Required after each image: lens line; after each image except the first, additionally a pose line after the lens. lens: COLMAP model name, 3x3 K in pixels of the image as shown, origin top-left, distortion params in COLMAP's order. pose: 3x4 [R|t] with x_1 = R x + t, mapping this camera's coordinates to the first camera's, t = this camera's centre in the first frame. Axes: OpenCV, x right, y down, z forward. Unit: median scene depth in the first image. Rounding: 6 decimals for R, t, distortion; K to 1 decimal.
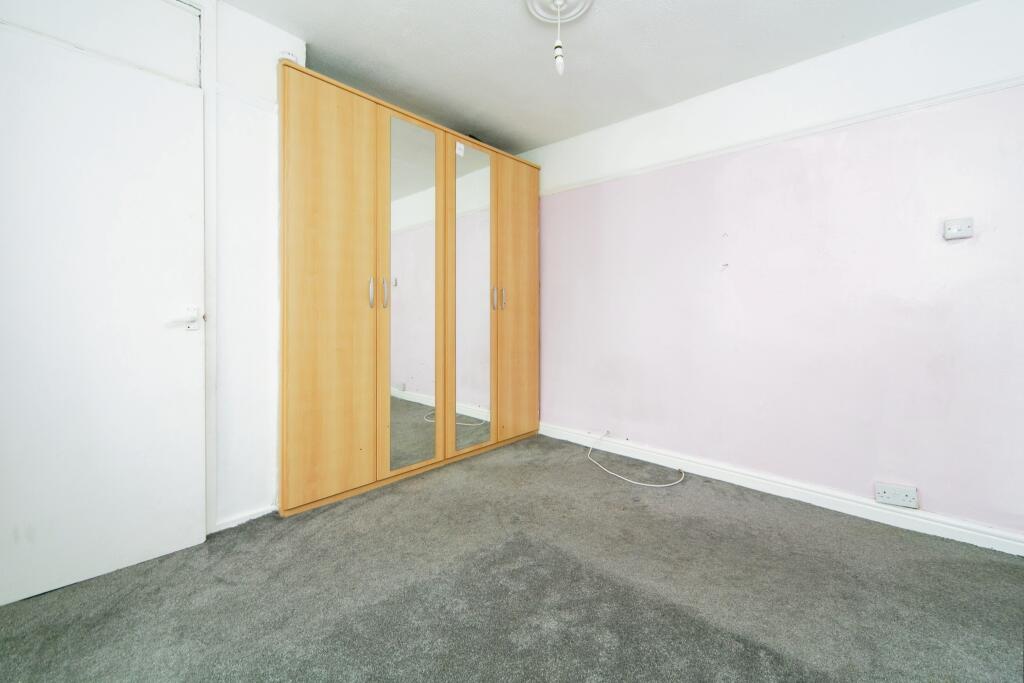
lens RADIAL K [[406.3, 0, 511.6], [0, 406.3, 319.7], [0, 0, 1]] dist [-0.000117, -0.000005]
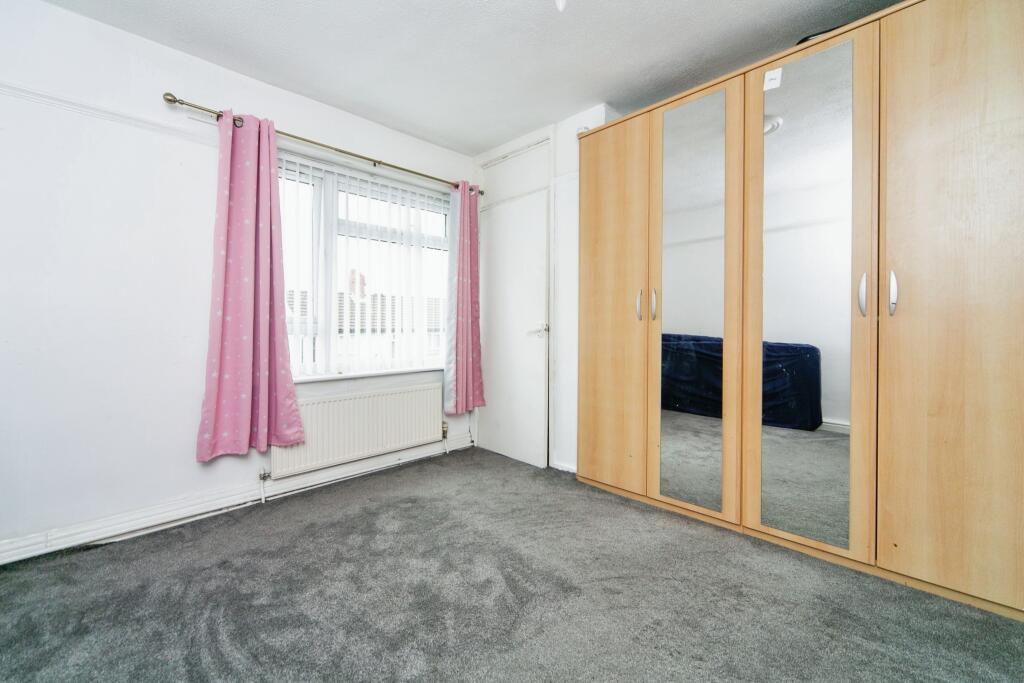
lens RADIAL K [[402.4, 0, 512.0], [0, 402.4, 330.1], [0, 0, 1]] dist [-0.000291, -0.000011]
pose [[-0.027144, 0.000931, -0.999631, 0.690524], [-0.009108, 0.999958, 0.001178, -0.002648], [0.999590, 0.009136, -0.027135, 0.744347]]
